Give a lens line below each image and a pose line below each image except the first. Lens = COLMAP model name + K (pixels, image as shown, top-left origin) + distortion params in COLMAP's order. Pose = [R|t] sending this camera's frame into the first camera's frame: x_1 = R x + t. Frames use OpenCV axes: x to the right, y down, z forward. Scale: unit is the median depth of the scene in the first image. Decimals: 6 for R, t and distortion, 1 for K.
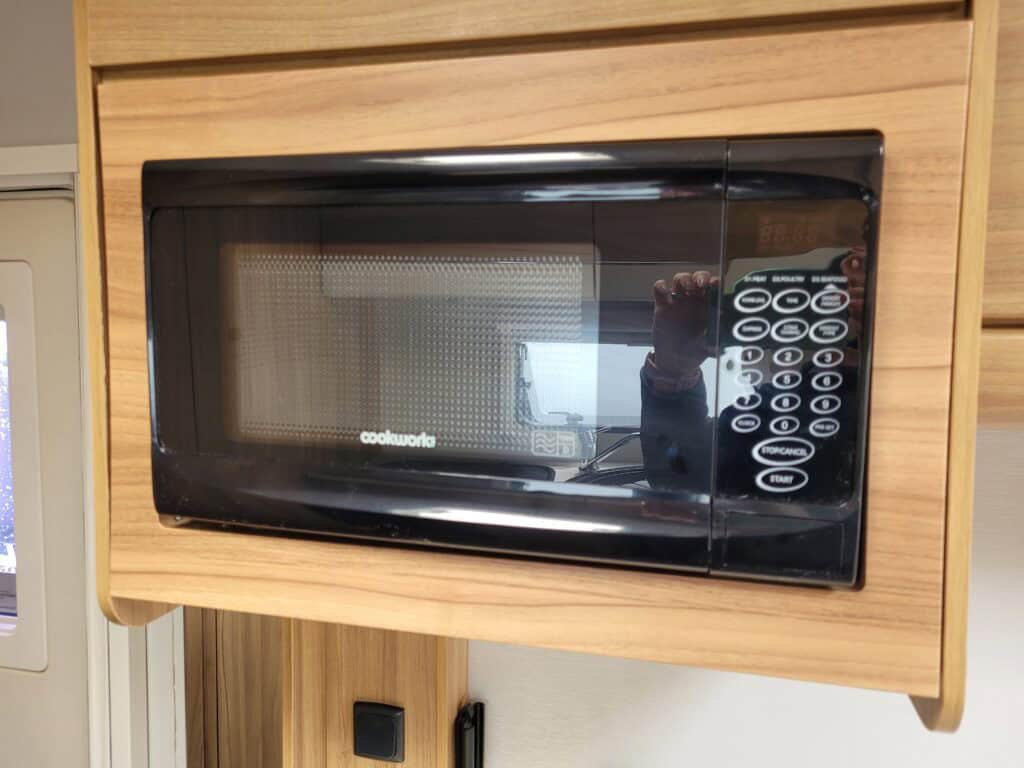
lens RADIAL K [[779.7, 0, 517.3], [0, 779.7, 384.2], [0, 0, 1]] dist [0.048629, -0.045092]
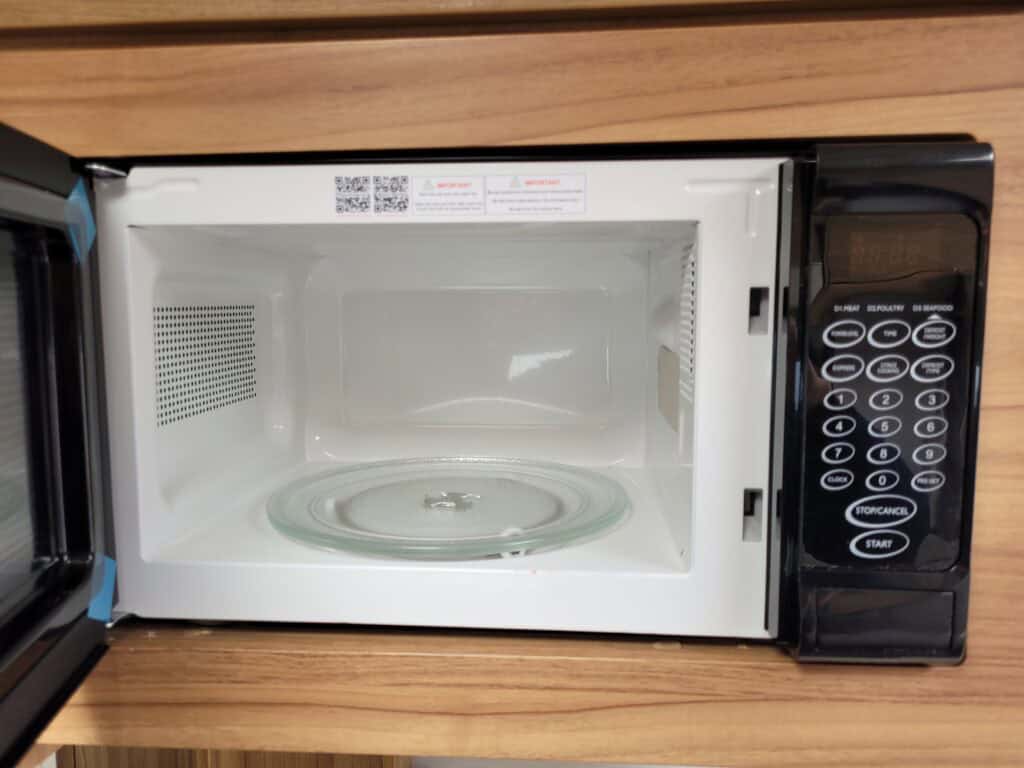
lens RADIAL K [[779.7, 0, 506.0], [0, 779.7, 383.4], [0, 0, 1]] dist [0.048629, -0.045092]
pose [[0.984149, -0.035492, 0.173753, -0.197390], [0.036938, 0.999305, -0.005095, -0.061247], [-0.173452, 0.011432, 0.984776, 0.228403]]
